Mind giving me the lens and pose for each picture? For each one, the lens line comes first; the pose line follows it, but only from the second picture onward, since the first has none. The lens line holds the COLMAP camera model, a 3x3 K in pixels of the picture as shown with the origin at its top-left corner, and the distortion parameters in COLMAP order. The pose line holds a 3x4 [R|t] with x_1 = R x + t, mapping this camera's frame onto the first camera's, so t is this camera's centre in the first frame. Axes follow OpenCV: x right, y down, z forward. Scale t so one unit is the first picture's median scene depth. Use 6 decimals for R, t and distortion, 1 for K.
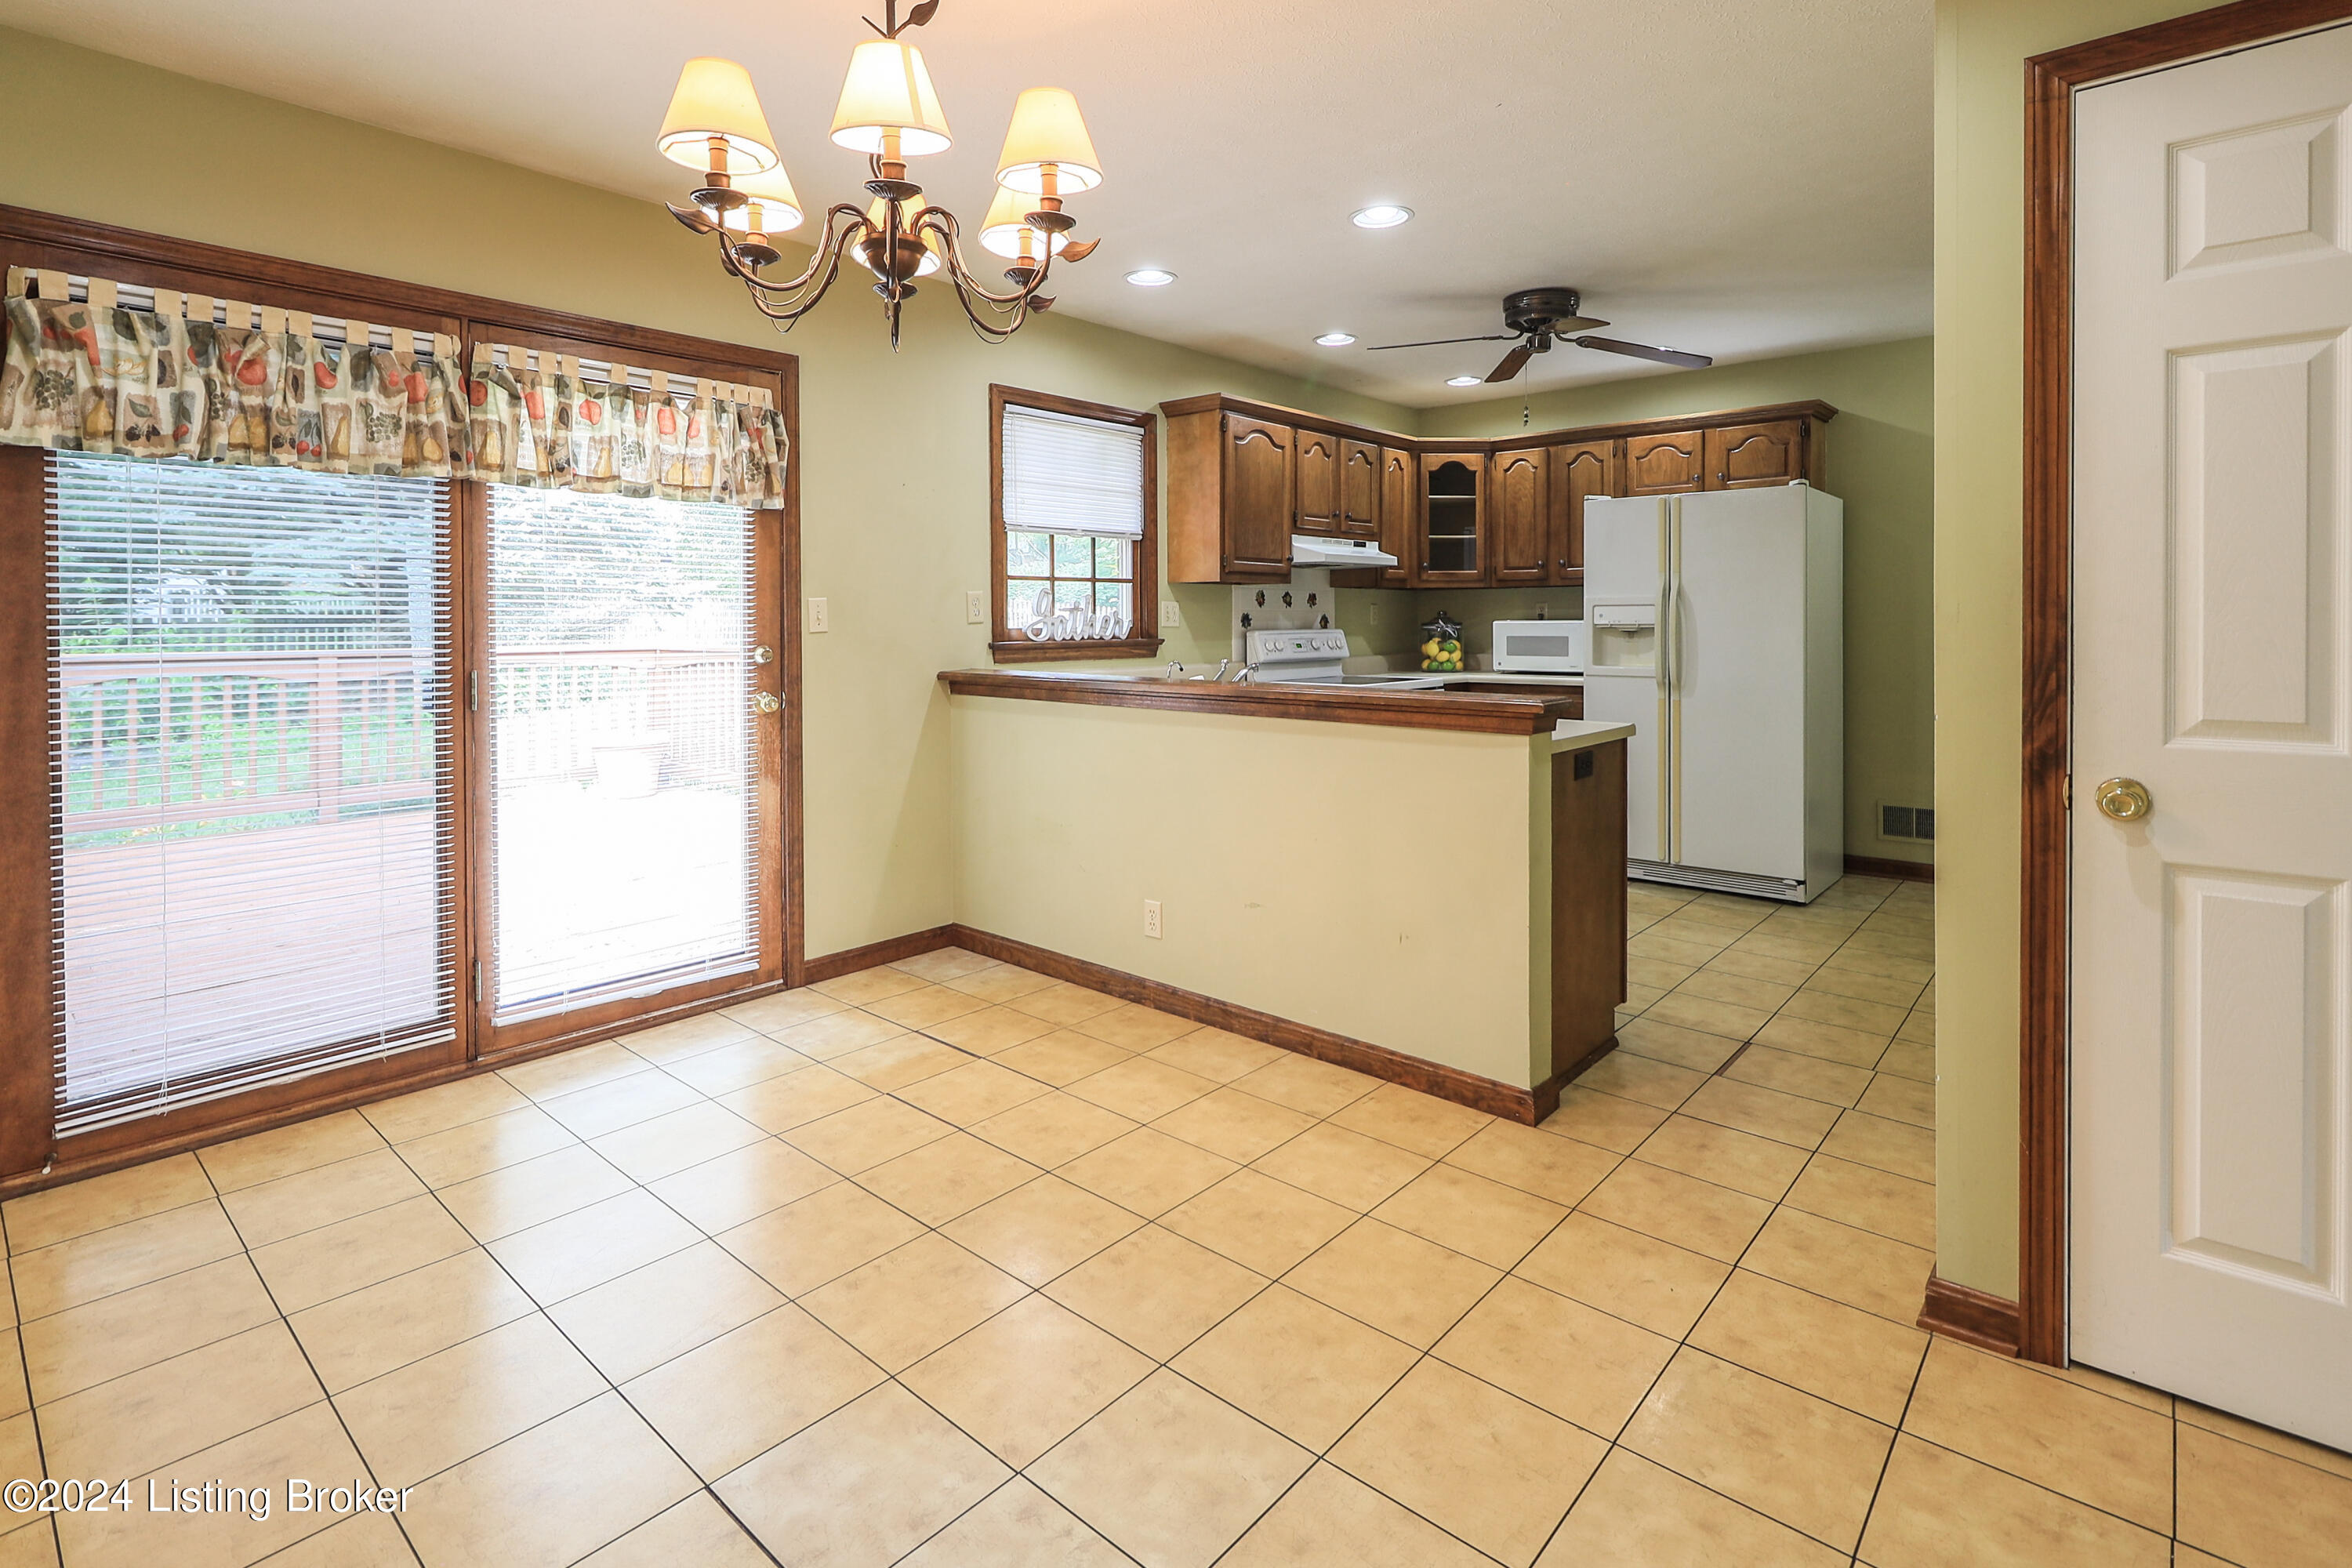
lens RADIAL K [[1123.3, 0, 1162.9], [0, 1123.3, 635.3], [0, 0, 1]] dist [-0.000078, -0.000044]
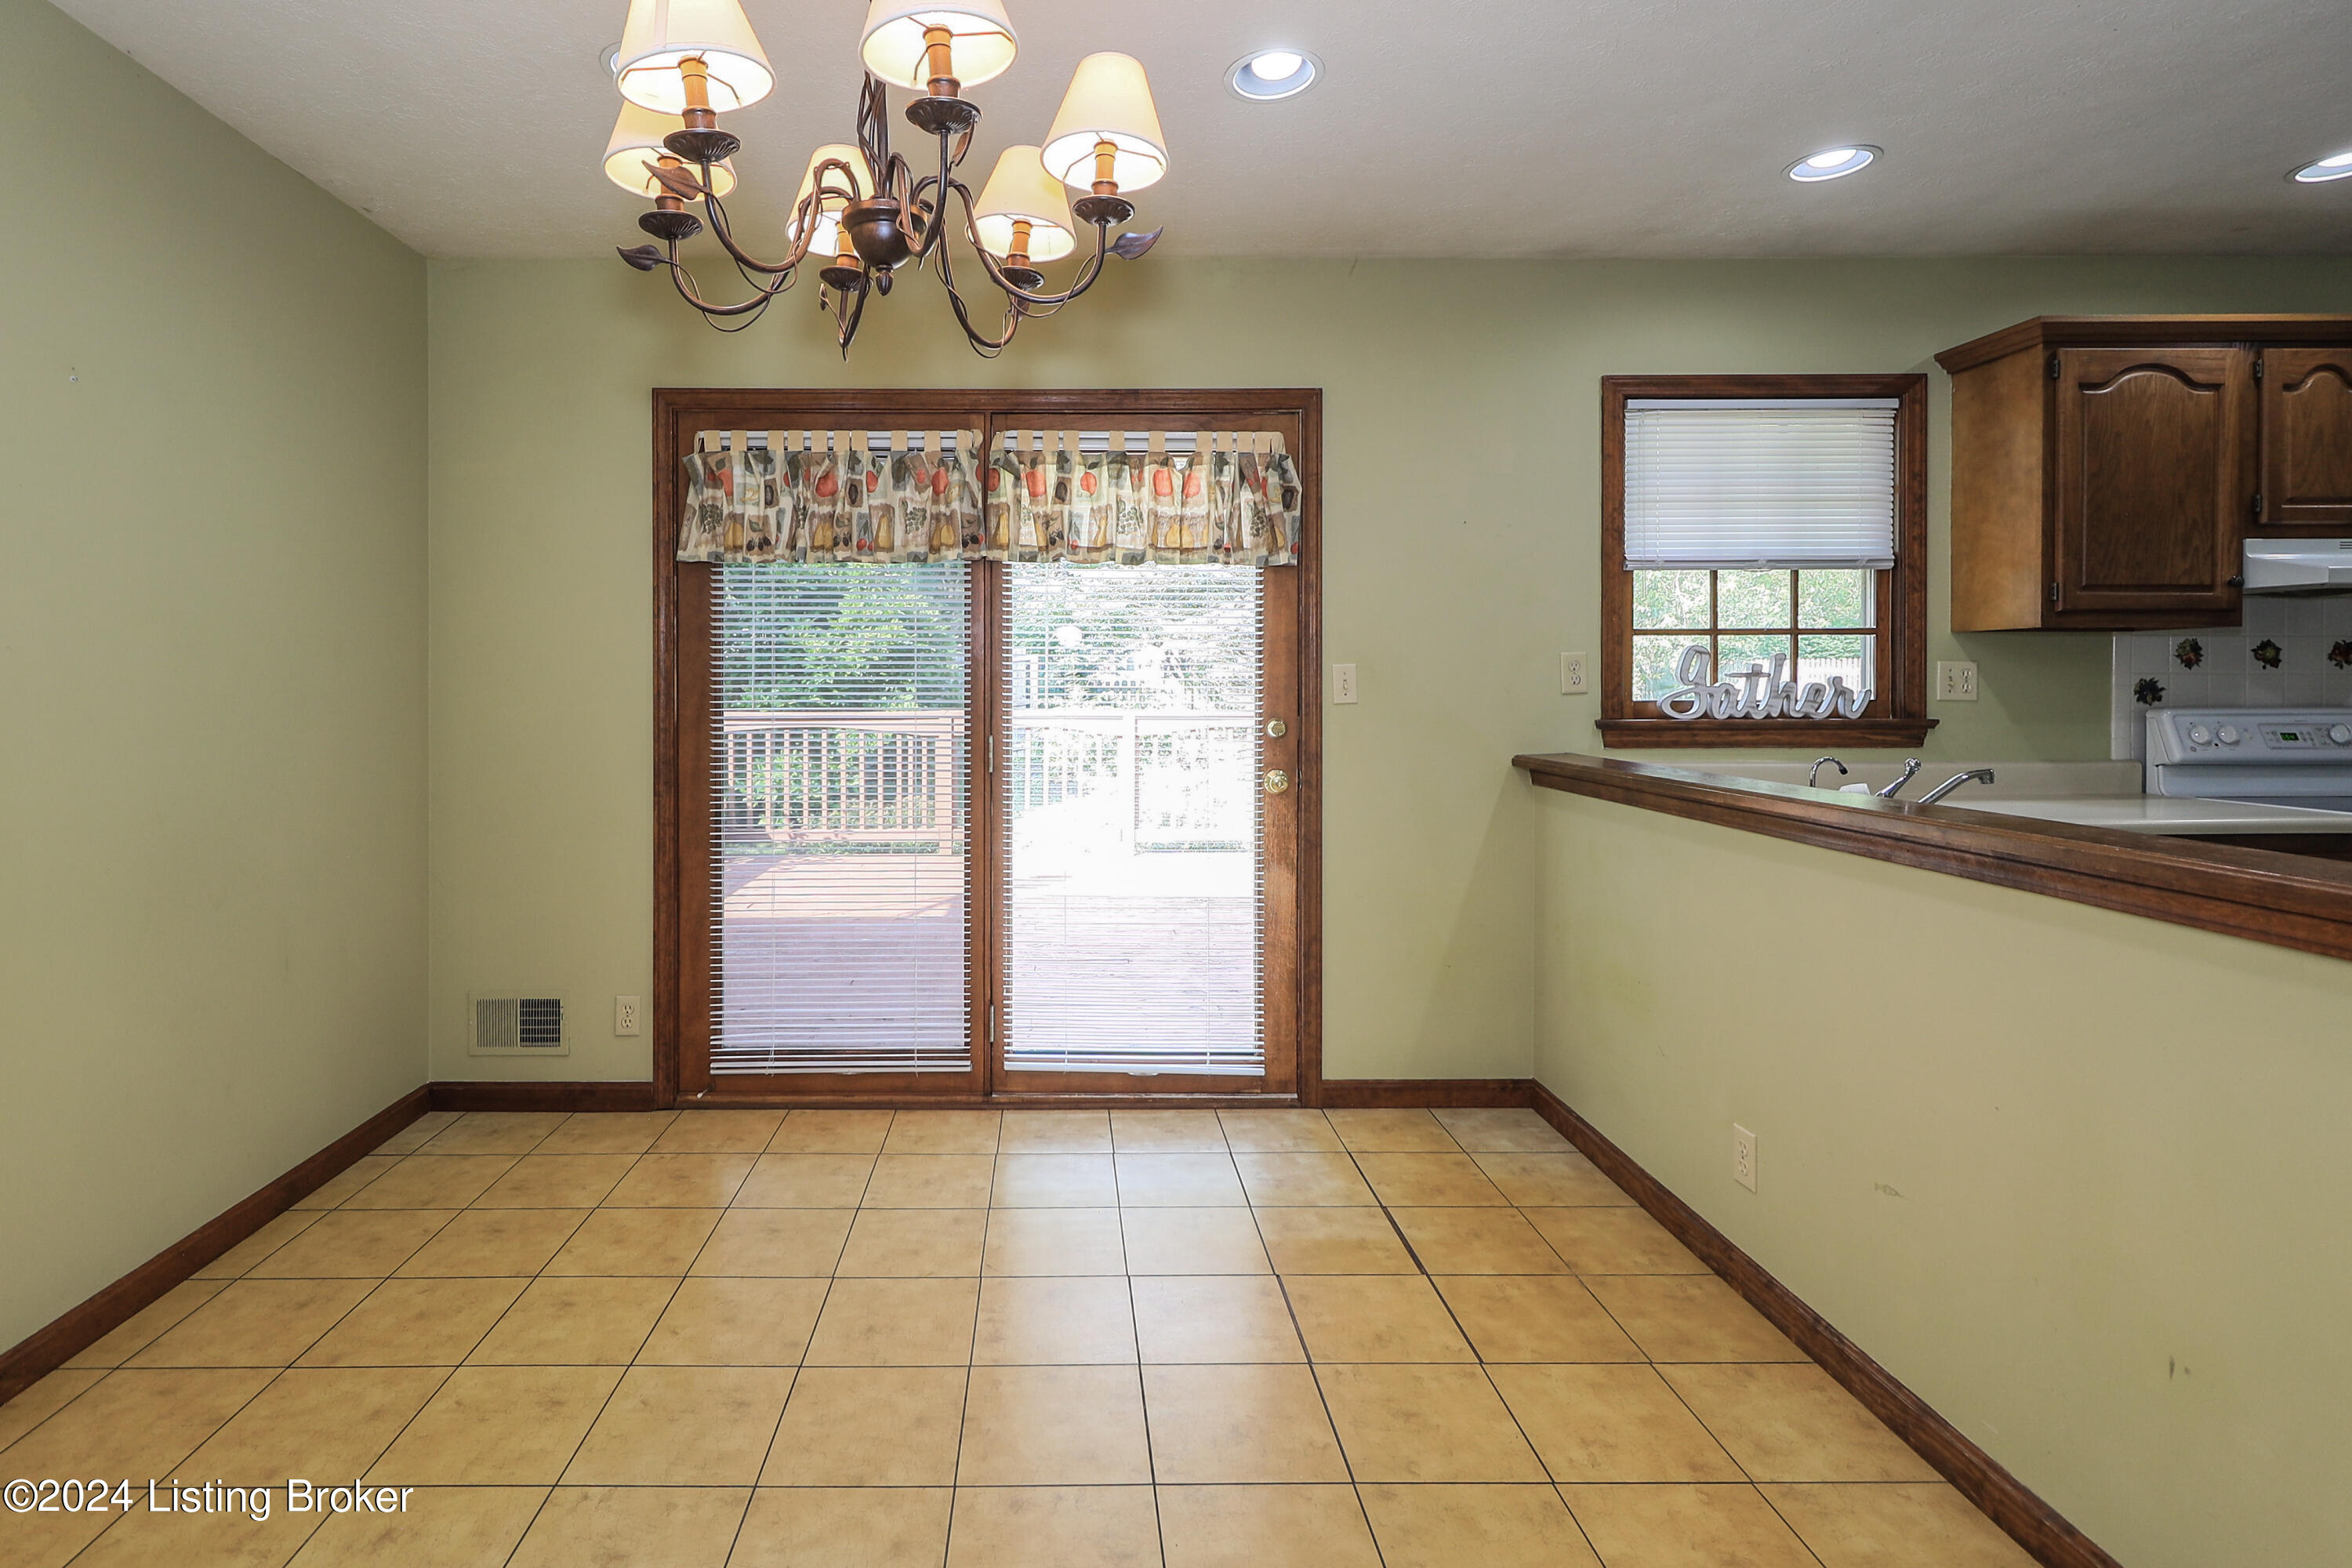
lens RADIAL K [[1135.6, 0, 1073.5], [0, 1135.6, 693.3], [0, 0, 1]] dist [0.002488, 0.000119]
pose [[0.670654, 0.007716, -0.741730, 0.222681], [-0.011174, 0.999938, 0.000299, -0.009569], [0.741686, 0.008087, 0.670699, 0.285874]]
